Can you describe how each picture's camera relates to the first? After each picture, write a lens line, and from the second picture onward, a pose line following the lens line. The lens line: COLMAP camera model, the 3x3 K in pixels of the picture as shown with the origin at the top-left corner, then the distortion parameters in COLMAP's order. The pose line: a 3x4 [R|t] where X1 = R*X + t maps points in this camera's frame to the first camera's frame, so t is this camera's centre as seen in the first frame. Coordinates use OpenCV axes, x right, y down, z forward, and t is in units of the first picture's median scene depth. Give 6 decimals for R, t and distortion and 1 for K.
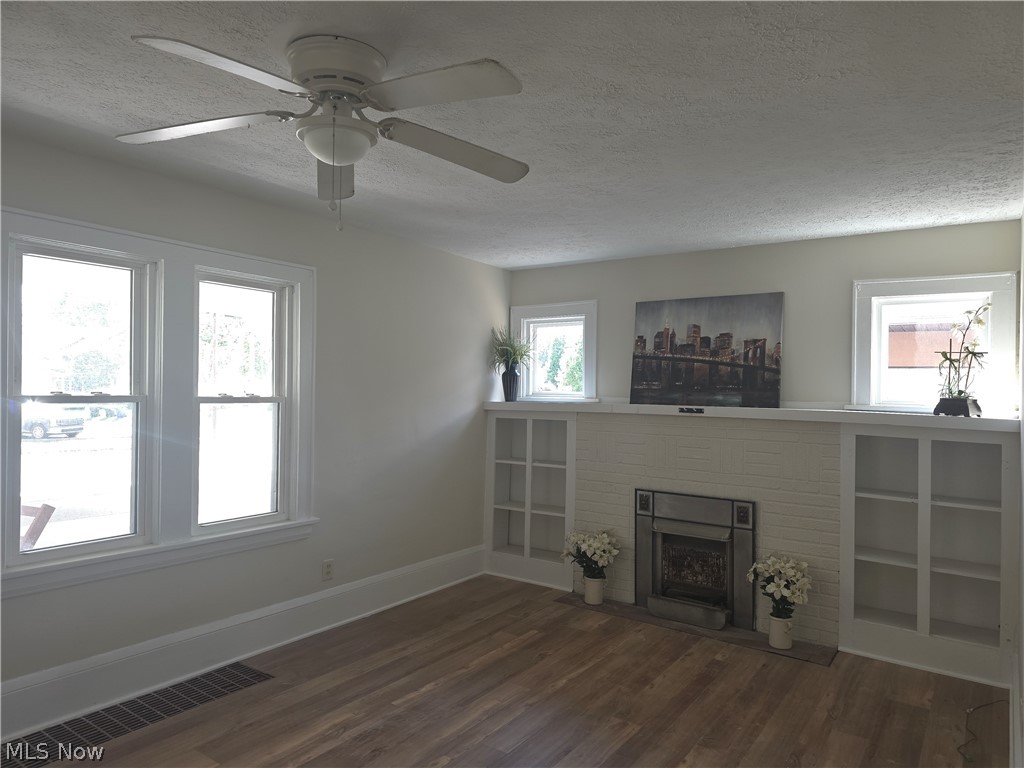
lens RADIAL K [[673.4, 0, 509.0], [0, 673.4, 389.0], [0, 0, 1]] dist [0.047980, -0.043166]
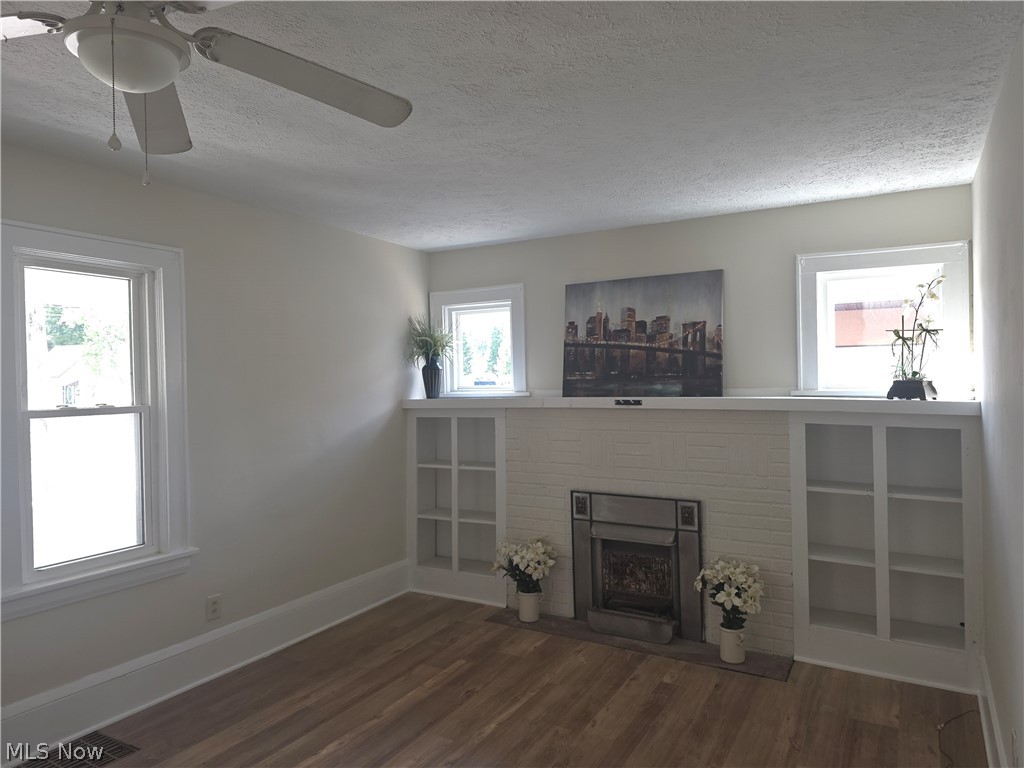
lens RADIAL K [[676.3, 0, 512.0], [0, 676.3, 384.0], [0, 0, 1]] dist [0.060284, -0.056226]
pose [[0.995182, -0.034278, 0.091861, 0.032491], [0.033565, 0.999393, 0.009298, -0.006710], [-0.092124, -0.006170, 0.995728, 0.112587]]
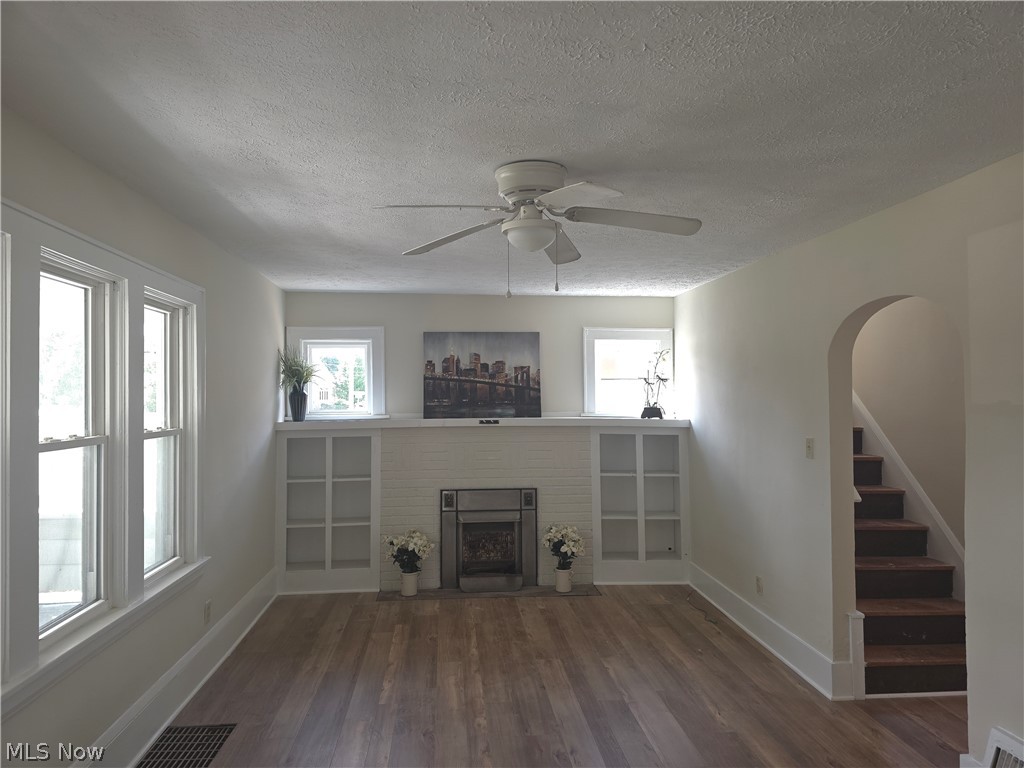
lens RADIAL K [[678.4, 0, 495.6], [0, 678.4, 380.9], [0, 0, 1]] dist [0.112464, -0.153837]
pose [[0.767974, -0.005672, 0.640456, -0.547441], [0.018304, 0.999747, -0.013094, -0.028994], [-0.640219, 0.021778, 0.767883, 0.012256]]
